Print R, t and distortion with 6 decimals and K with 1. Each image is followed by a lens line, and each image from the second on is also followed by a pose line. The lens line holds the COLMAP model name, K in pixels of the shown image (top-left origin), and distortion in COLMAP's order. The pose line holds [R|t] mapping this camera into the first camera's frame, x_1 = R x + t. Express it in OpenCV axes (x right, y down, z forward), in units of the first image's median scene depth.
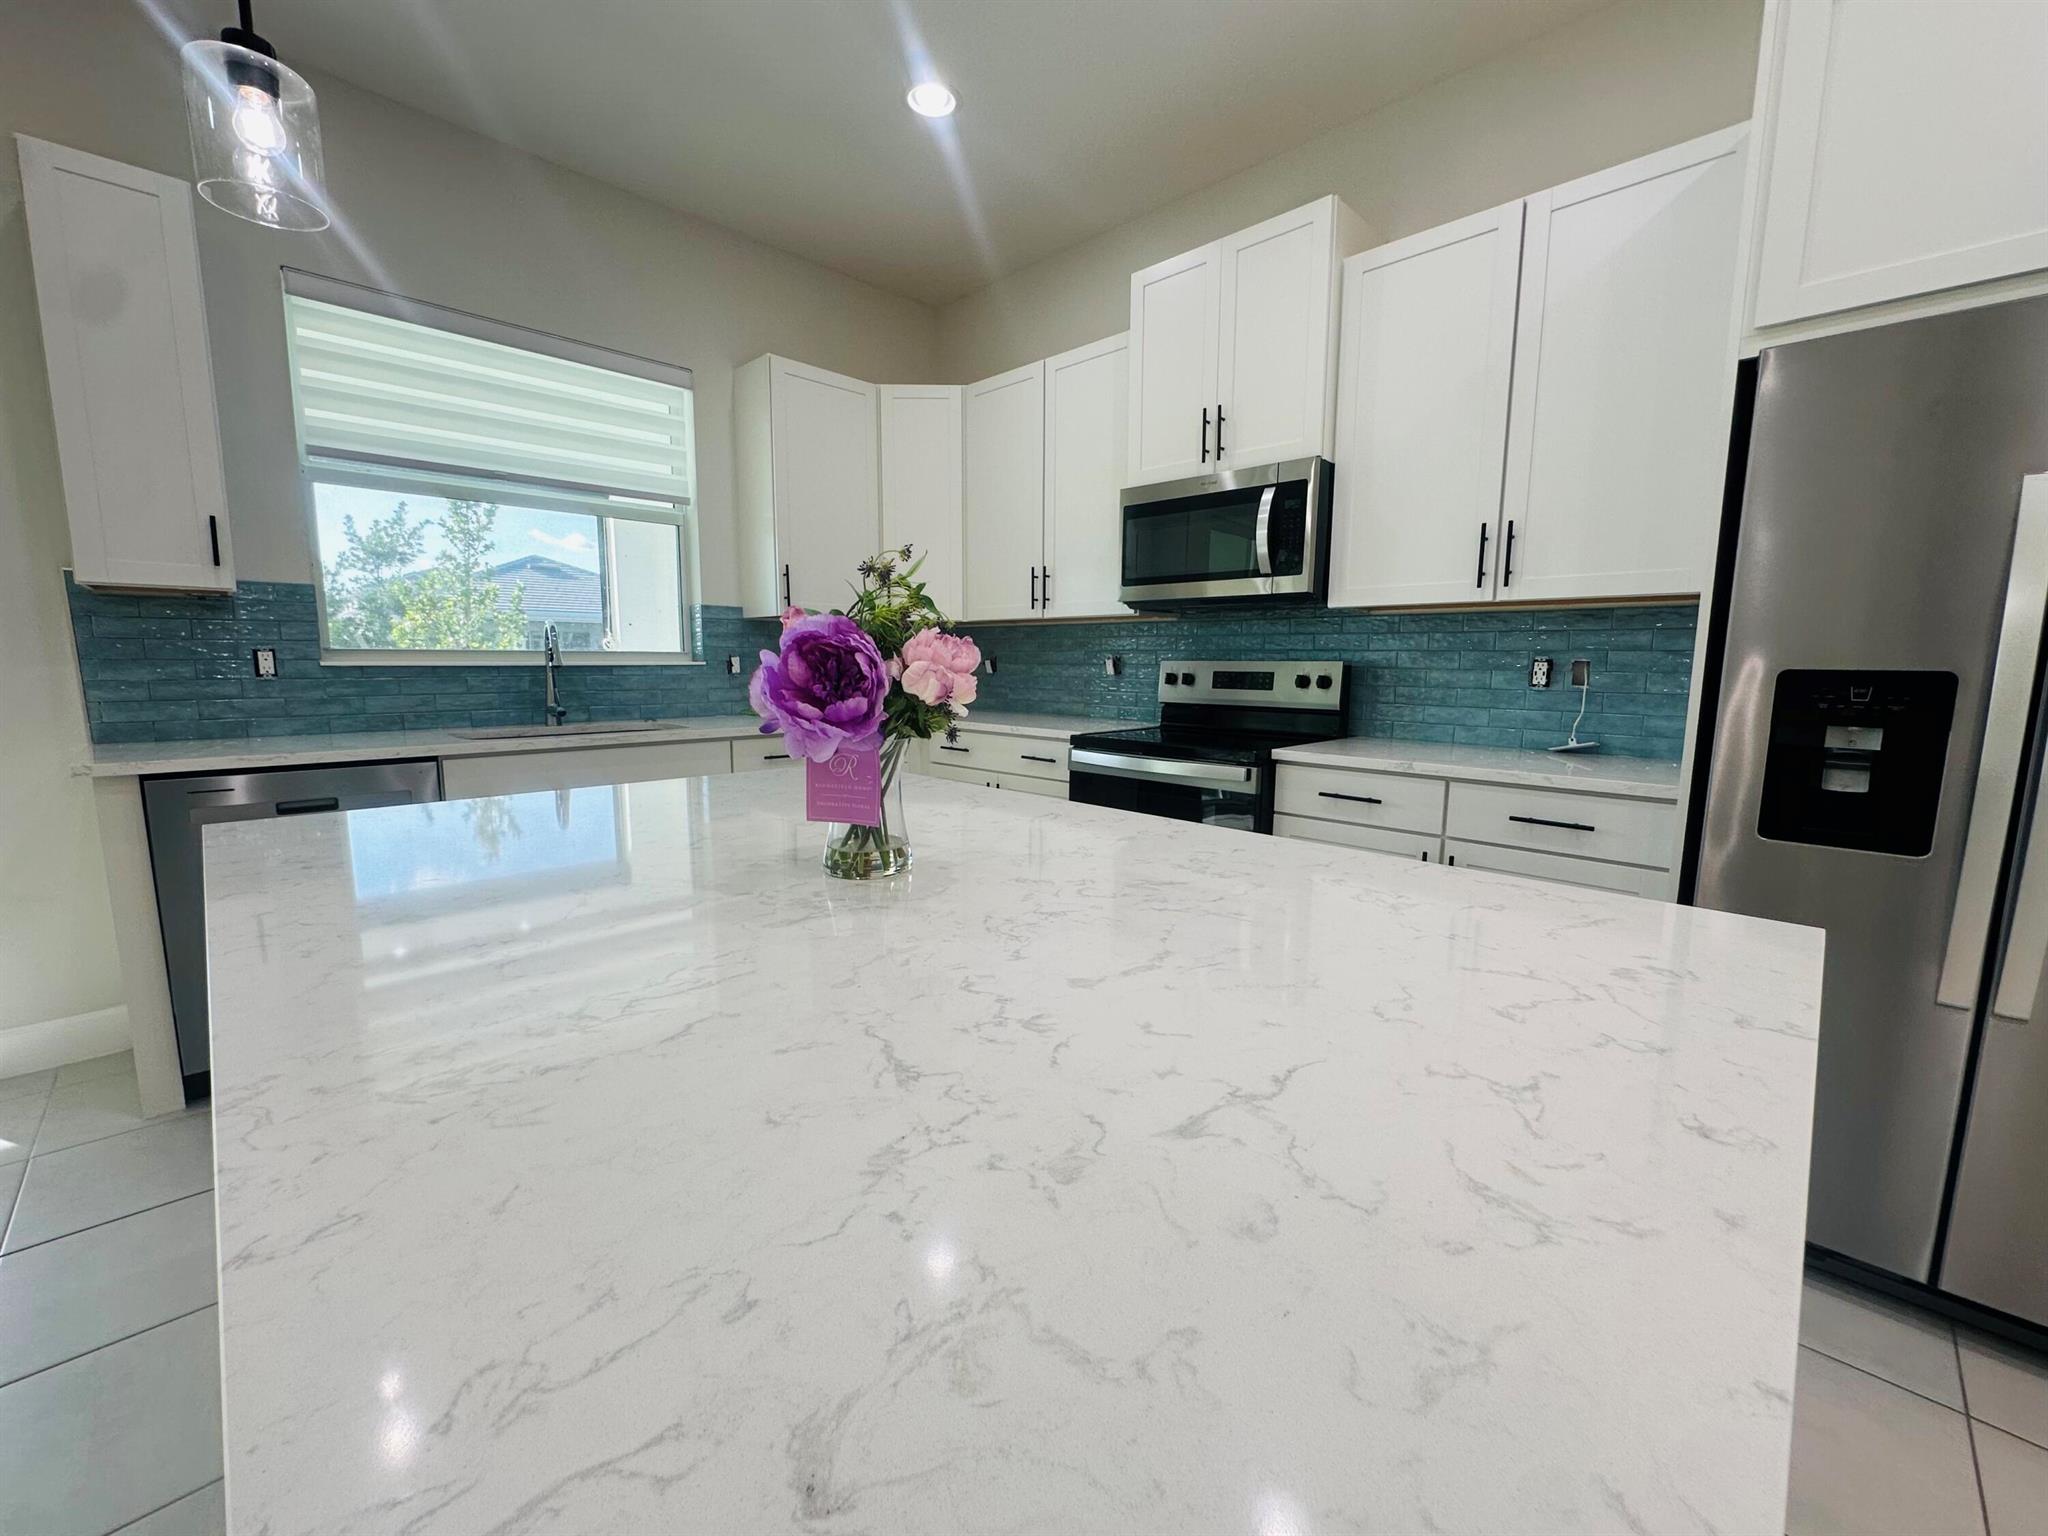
lens RADIAL K [[818.2, 0, 1022.2], [0, 818.2, 768.6], [0, 0, 1]] dist [-0.000695, -0.000492]
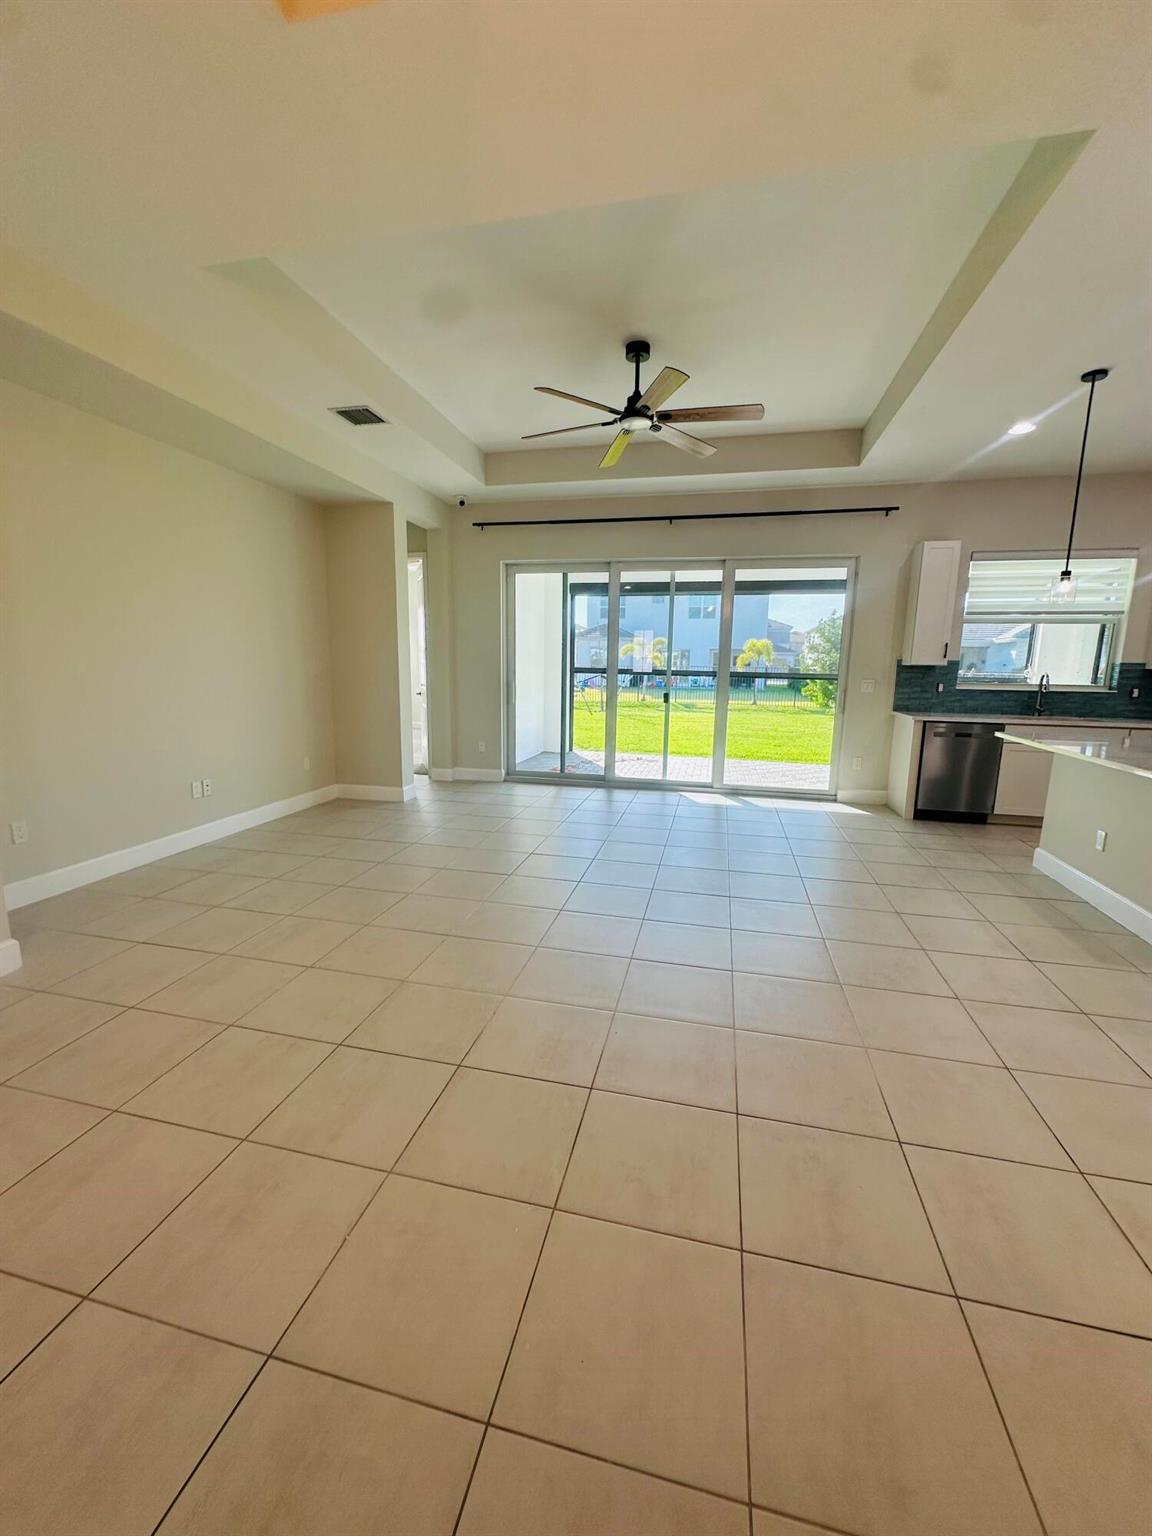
lens RADIAL K [[613.6, 0, 579.0], [0, 613.6, 766.5], [0, 0, 1]] dist [-0.000695, -0.000492]
pose [[0.525132, 0.142653, -0.838979, 0.269789], [-0.125602, 0.988046, 0.089383, 0.109023], [0.841701, 0.058440, 0.536773, -1.172505]]
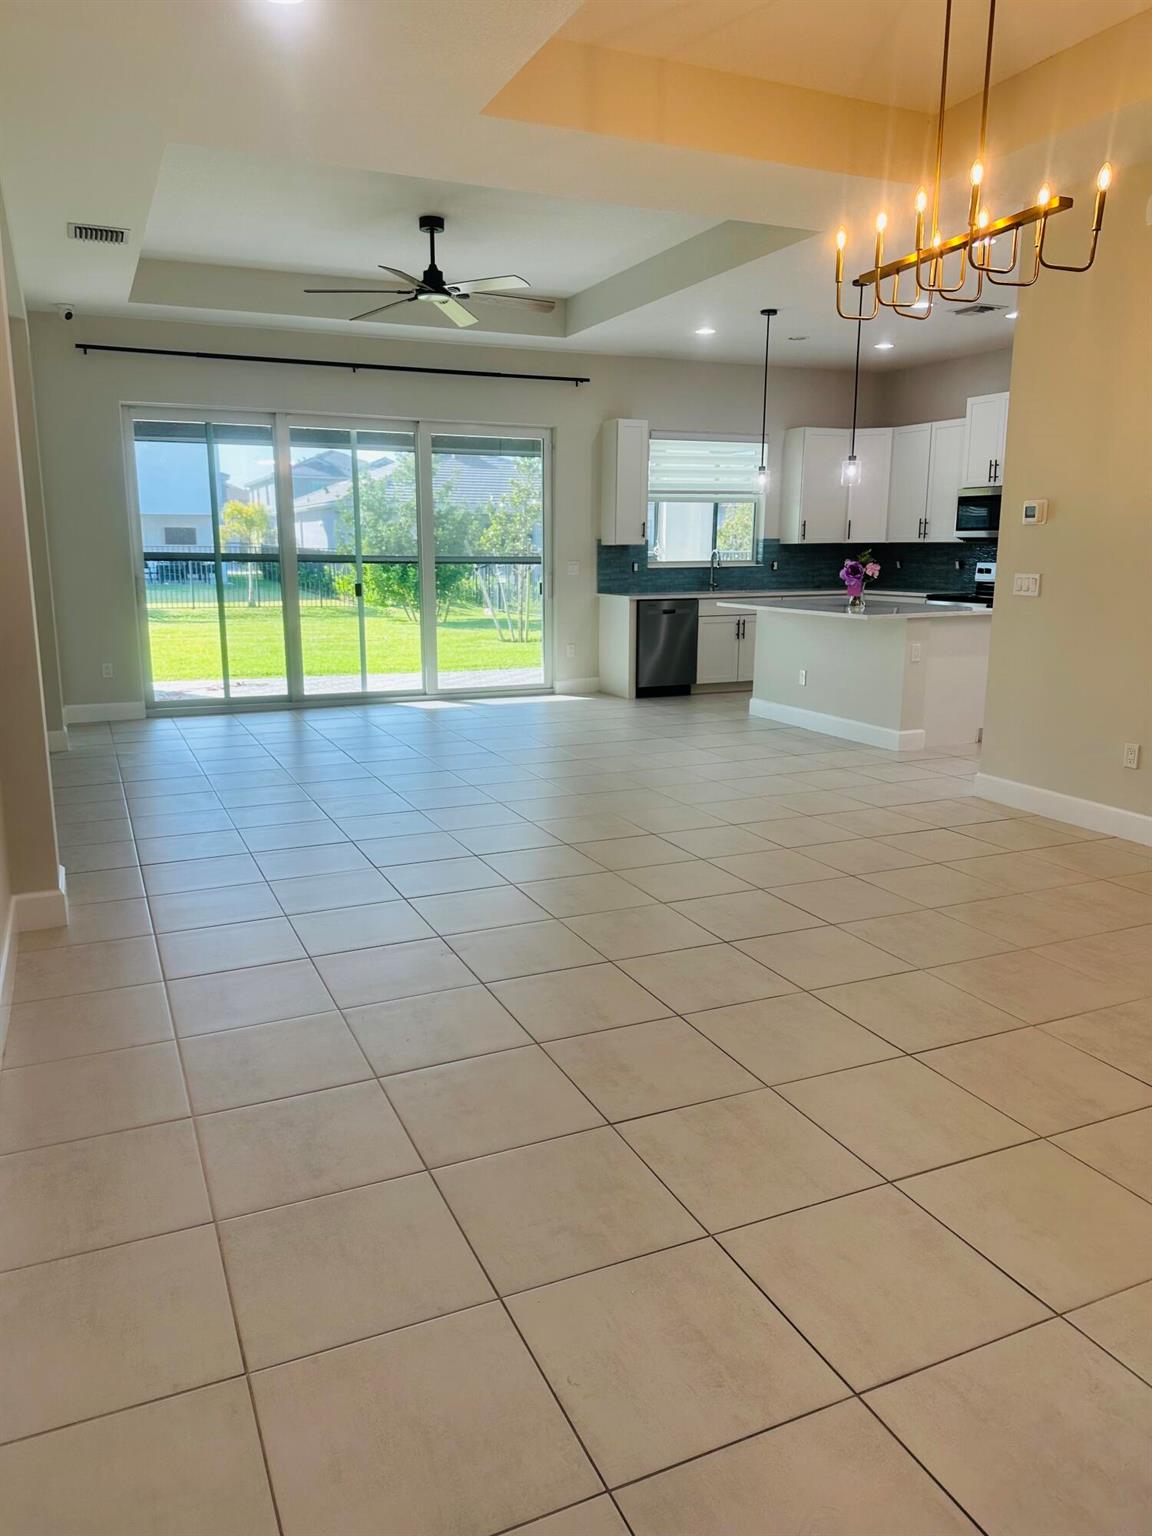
lens RADIAL K [[1075.0, 0, 554.5], [0, 1075.0, 777.3], [0, 0, 1]] dist [0.074916, -0.033335]
pose [[0.928772, 0.070141, -0.363954, 0.257496], [-0.041439, 0.995425, 0.086089, 0.279110], [0.368328, -0.064875, 0.927430, -2.547358]]
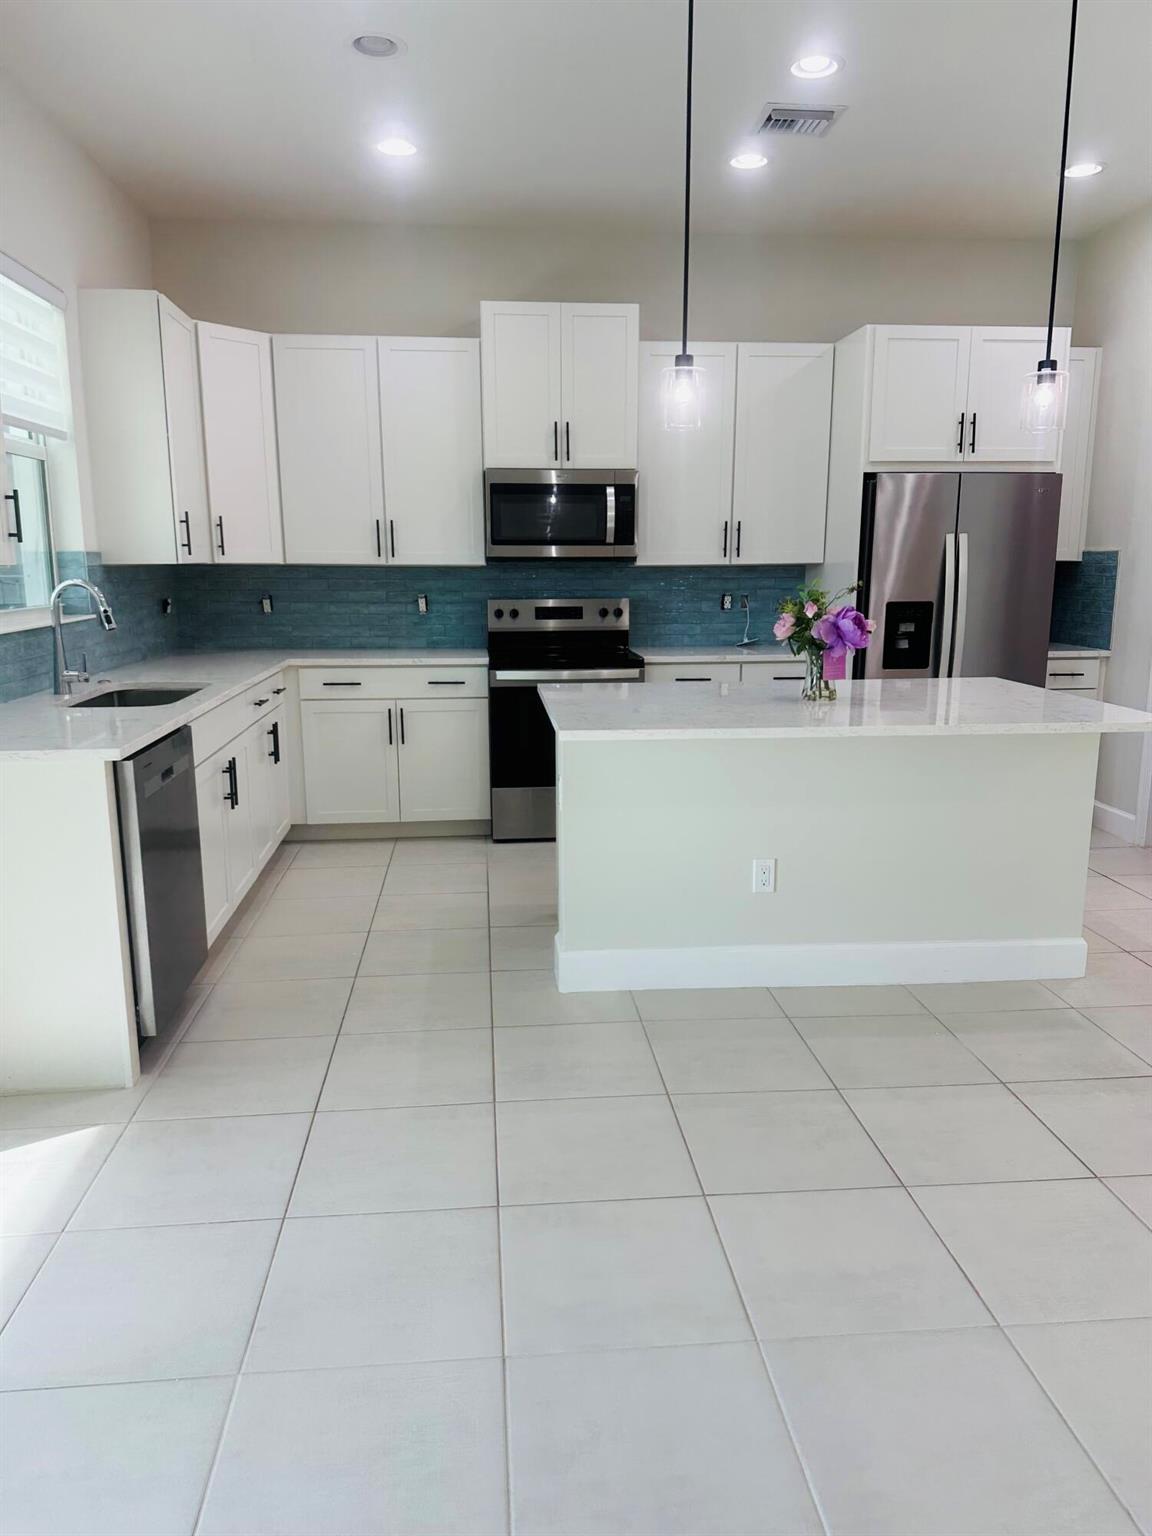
lens RADIAL K [[1075.0, 0, 576.1], [0, 1075.0, 773.5], [0, 0, 1]] dist [0.074916, -0.033335]
pose [[0.643225, -0.156838, 0.749442, -1.239136], [0.109787, 0.987574, 0.112445, -0.043079], [-0.757766, 0.009952, 0.652451, -0.247130]]
